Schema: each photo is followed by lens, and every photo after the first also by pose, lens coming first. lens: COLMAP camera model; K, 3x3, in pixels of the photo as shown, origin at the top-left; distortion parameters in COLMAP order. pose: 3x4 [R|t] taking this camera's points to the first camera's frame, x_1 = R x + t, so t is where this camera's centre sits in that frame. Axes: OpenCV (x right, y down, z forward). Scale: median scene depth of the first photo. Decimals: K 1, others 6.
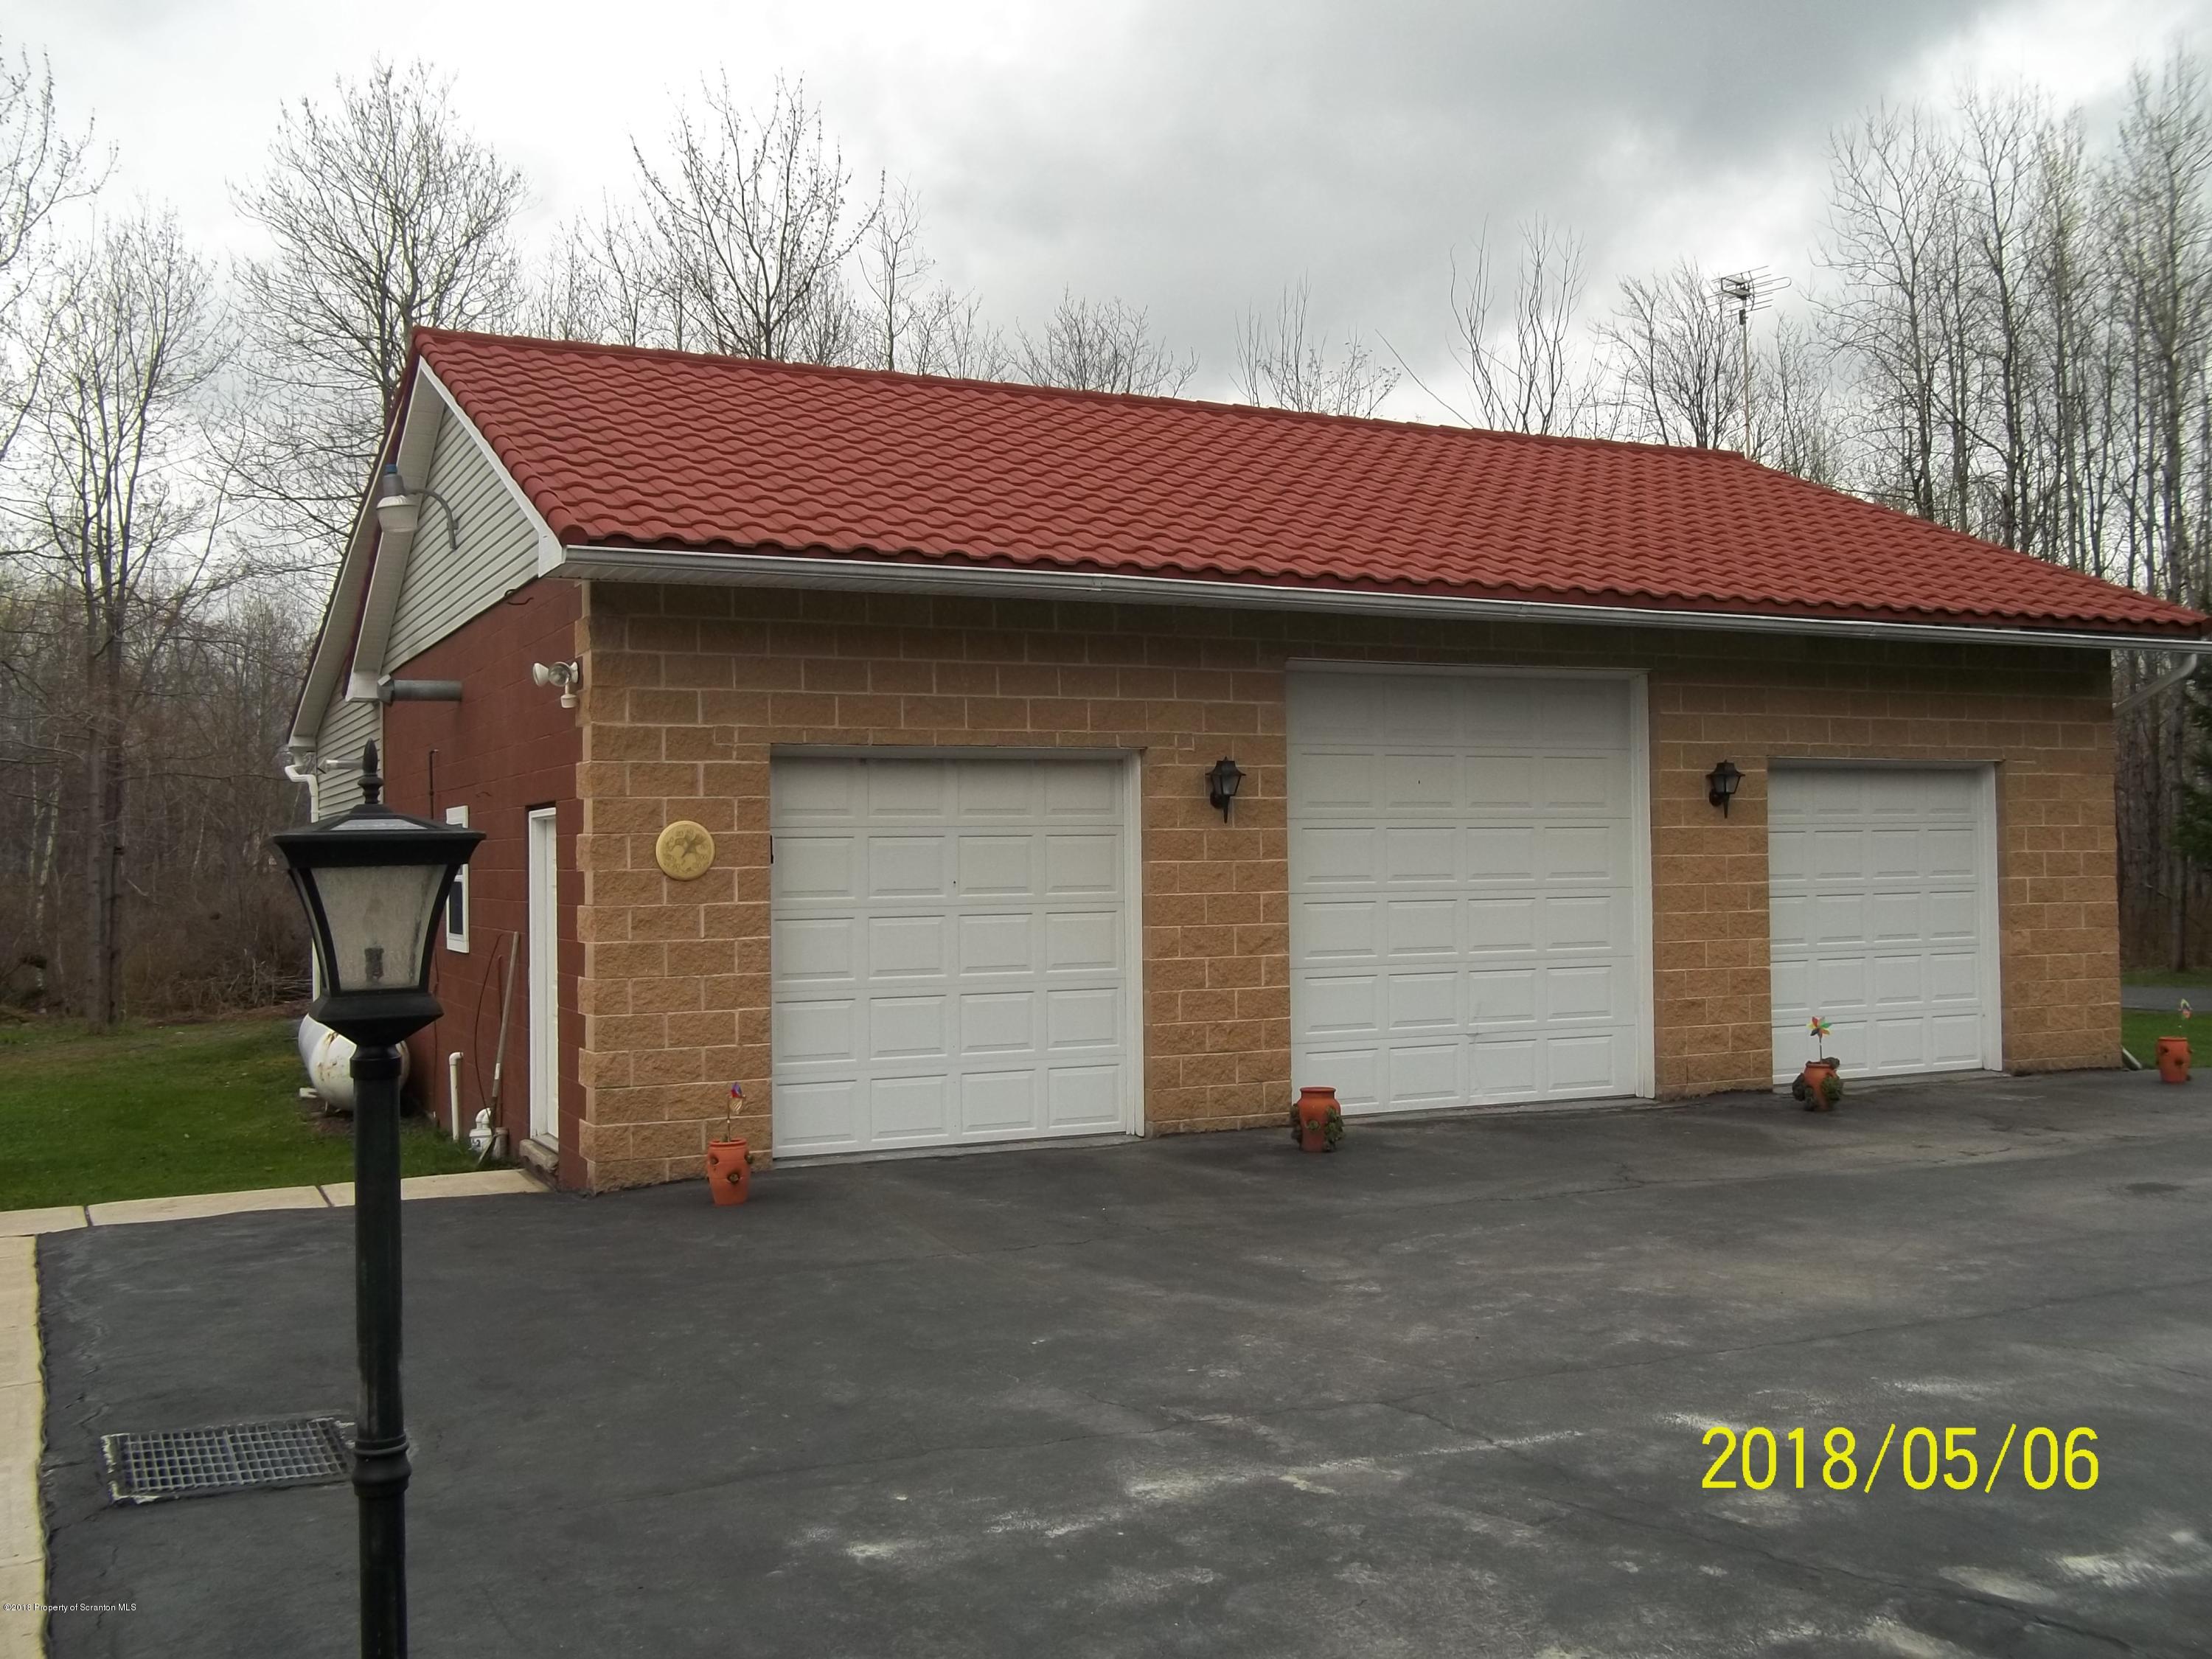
lens RADIAL K [[2106.1, 0, 1107.2], [0, 2106.1, 832.2], [0, 0, 1]] dist [0.039949, 0.000000]
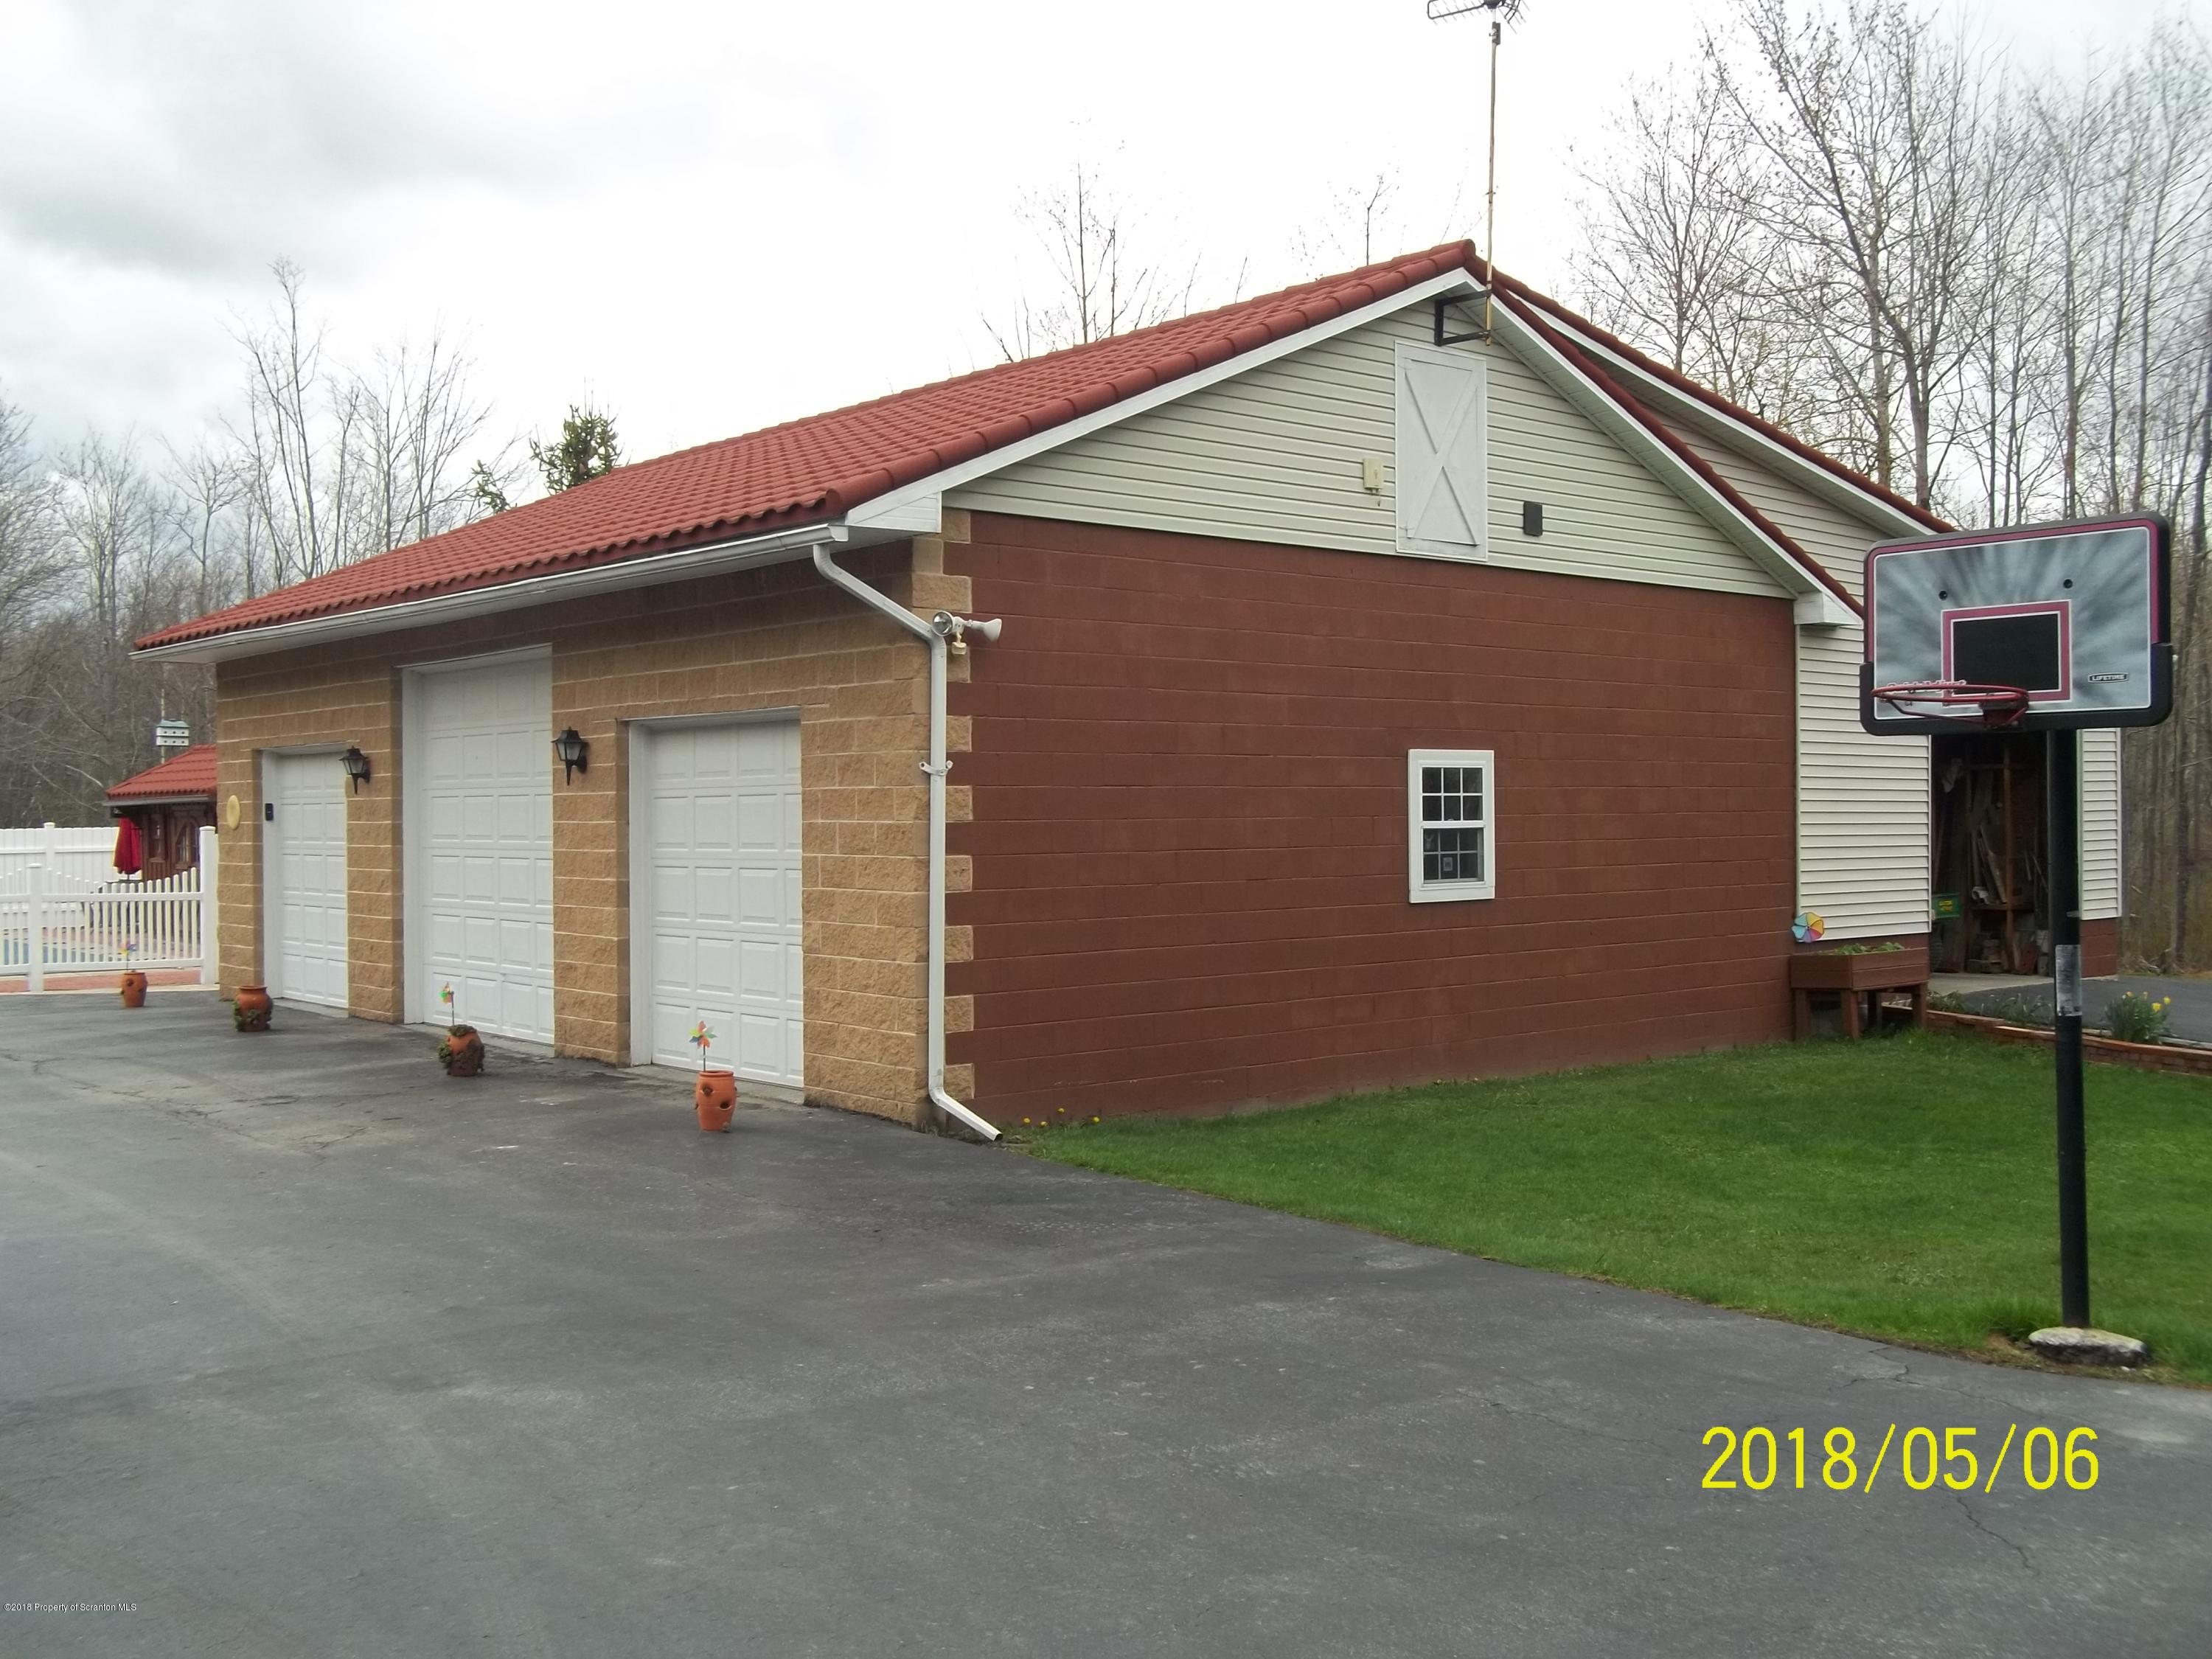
lens RADIAL K [[2106.1, 0, 1107.1], [0, 2106.1, 828.3], [0, 0, 1]] dist [0.039949, 0.000000]
pose [[0.244781, 0.013940, -0.969478, 1.211793], [0.009136, 0.999819, 0.016683, -0.000309], [0.969535, -0.012940, 0.244610, 0.915418]]
